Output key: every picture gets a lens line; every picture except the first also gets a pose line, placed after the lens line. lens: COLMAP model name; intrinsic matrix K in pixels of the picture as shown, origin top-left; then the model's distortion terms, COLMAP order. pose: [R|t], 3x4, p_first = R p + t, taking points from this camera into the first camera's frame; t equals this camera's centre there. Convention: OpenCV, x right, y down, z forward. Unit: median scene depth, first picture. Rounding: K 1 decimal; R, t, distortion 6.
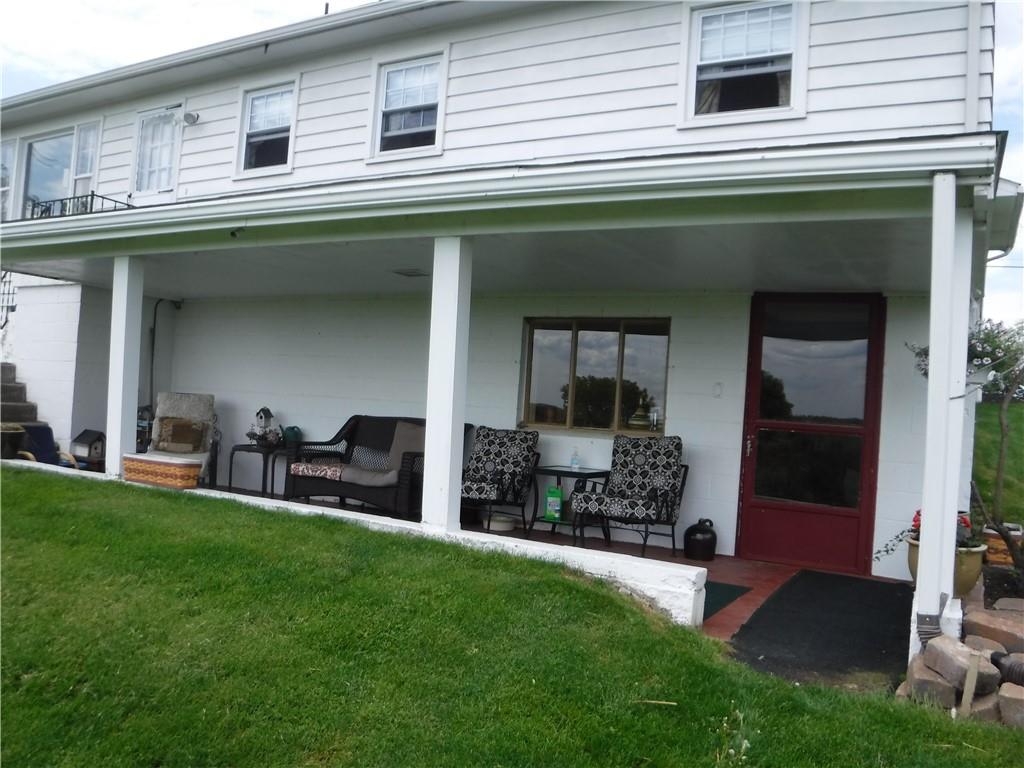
lens RADIAL K [[825.4, 0, 511.4], [0, 825.4, 386.6], [0, 0, 1]] dist [-0.083014, 0.010934]
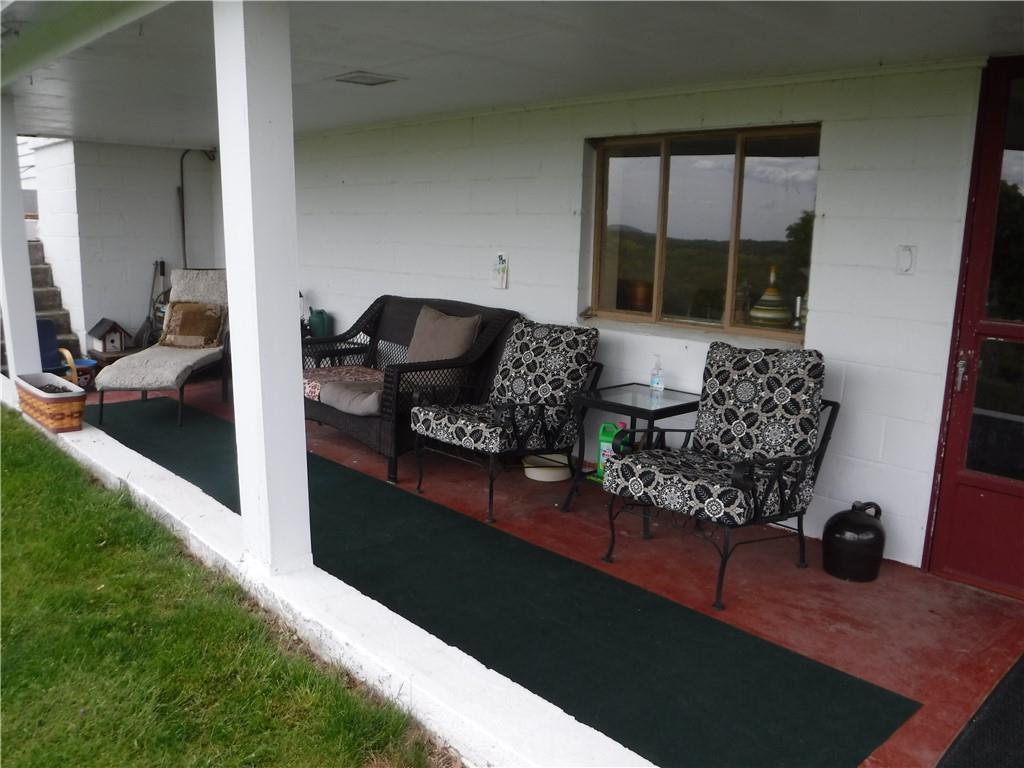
lens RADIAL K [[825.4, 0, 512.5], [0, 825.4, 386.0], [0, 0, 1]] dist [-0.083014, 0.010934]
pose [[0.955756, 0.013885, -0.293831, 0.164482], [0.045388, 0.979962, 0.193943, -0.028001], [0.290636, -0.198699, 0.935975, 0.430567]]
